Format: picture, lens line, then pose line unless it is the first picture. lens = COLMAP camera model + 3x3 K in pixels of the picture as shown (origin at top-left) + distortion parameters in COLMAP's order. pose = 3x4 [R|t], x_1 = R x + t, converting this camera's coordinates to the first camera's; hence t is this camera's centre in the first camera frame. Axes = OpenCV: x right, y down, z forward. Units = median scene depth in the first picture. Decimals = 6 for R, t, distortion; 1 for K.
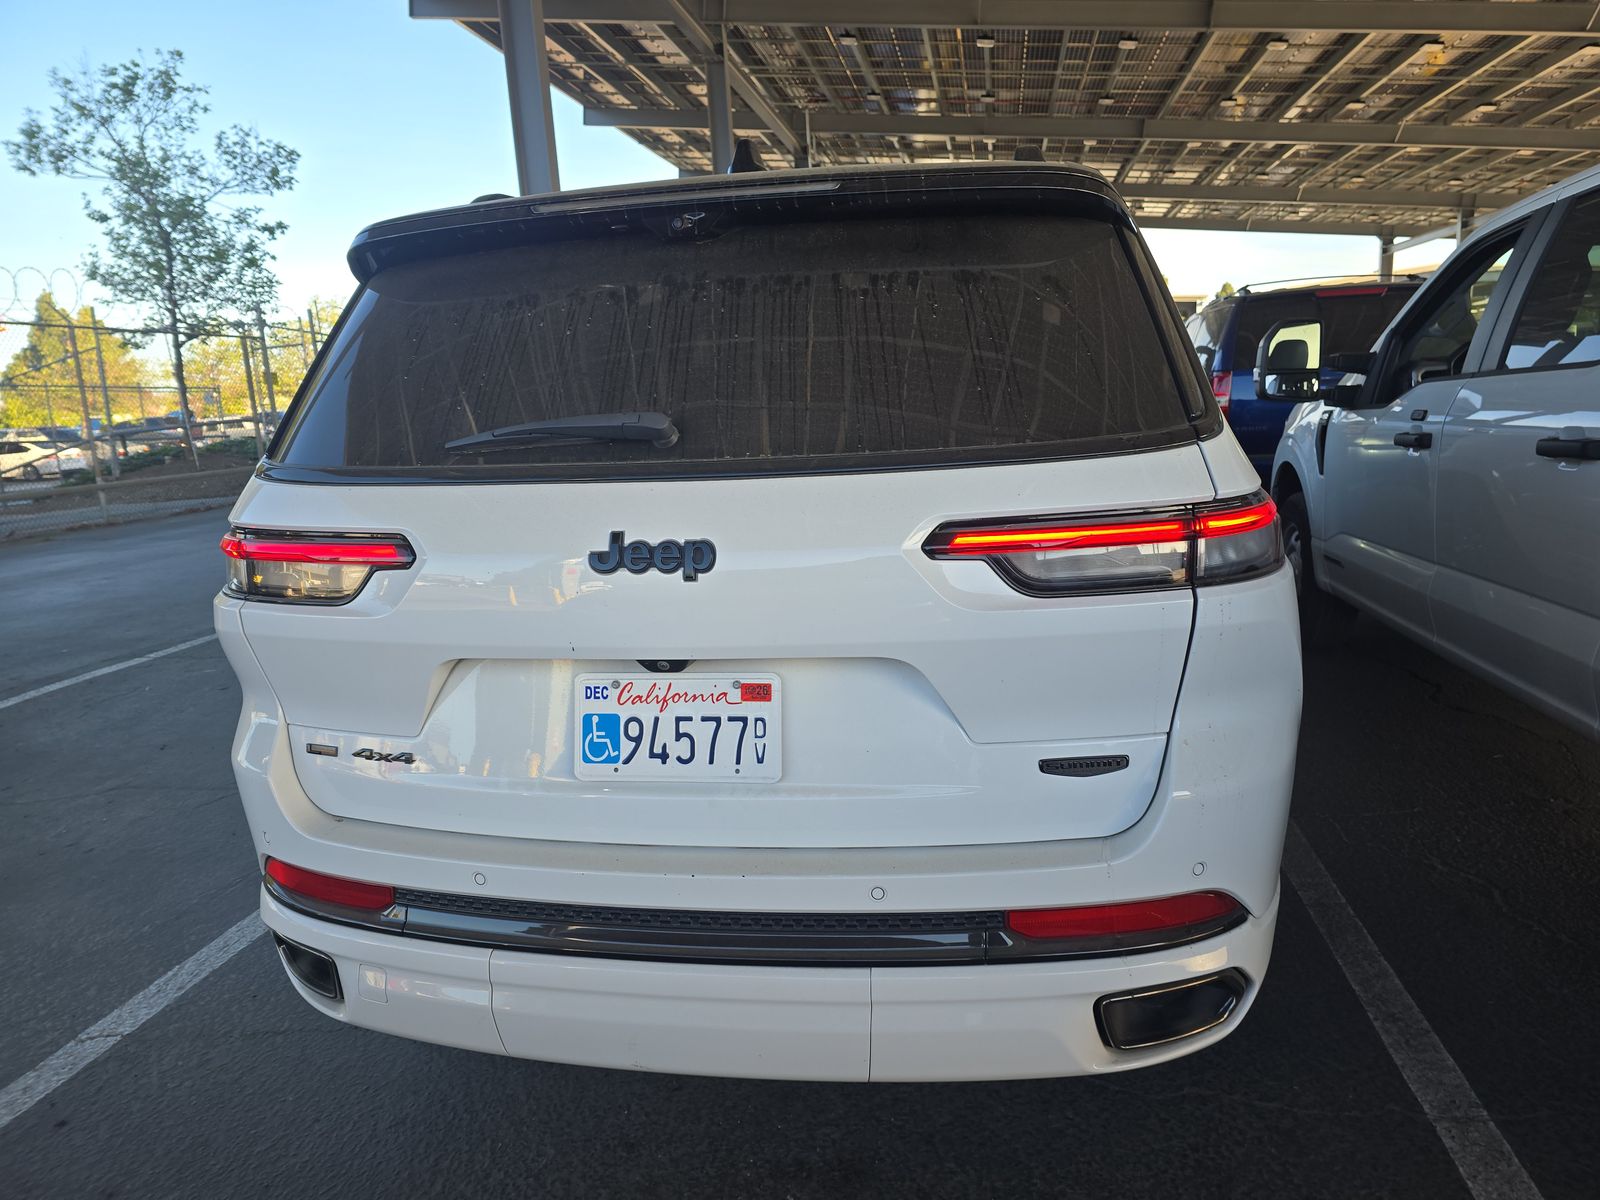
lens RADIAL K [[1093.7, 0, 800.0], [0, 1093.7, 600.0], [0, 0, 1]] dist [0.061875, -0.047741]
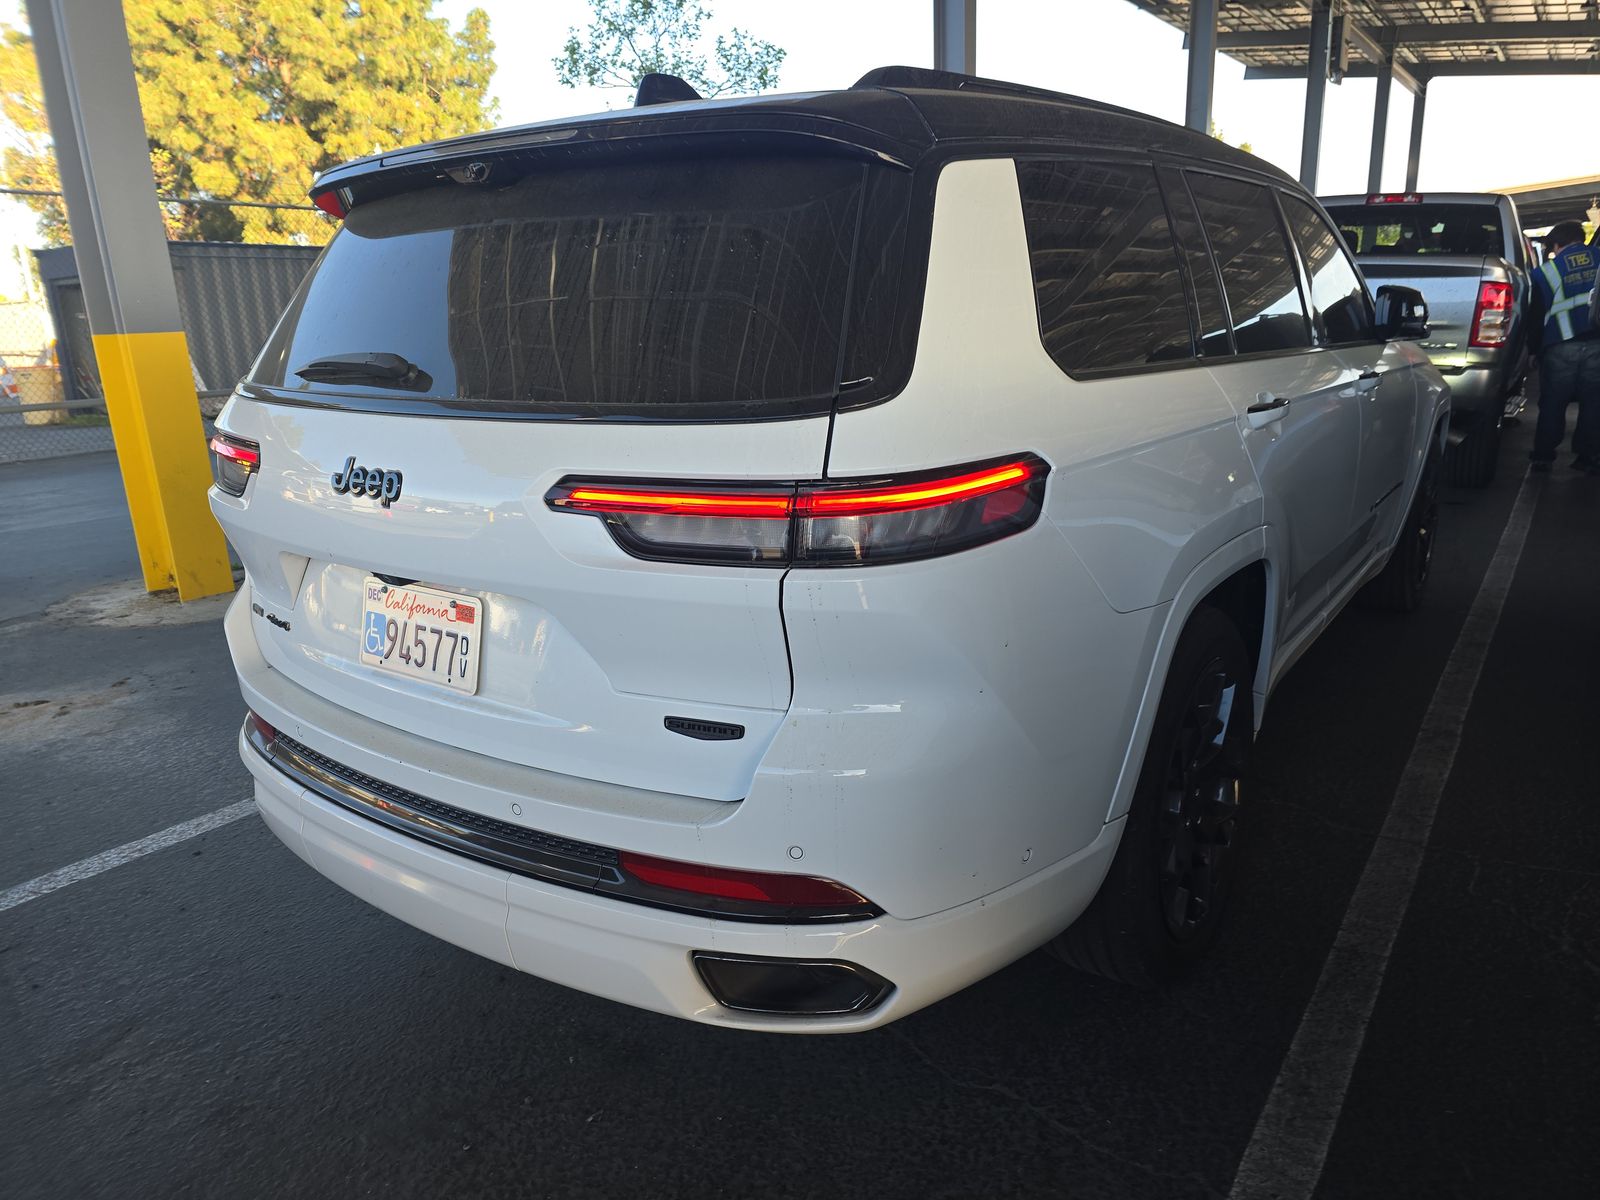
lens RADIAL K [[1093.7, 0, 800.0], [0, 1093.7, 600.0], [0, 0, 1]] dist [0.061875, -0.047741]
pose [[0.908949, 0.131862, -0.395506, 0.662273], [-0.093956, 0.989049, 0.113820, -0.082095], [0.406183, -0.066296, 0.911384, 0.117912]]
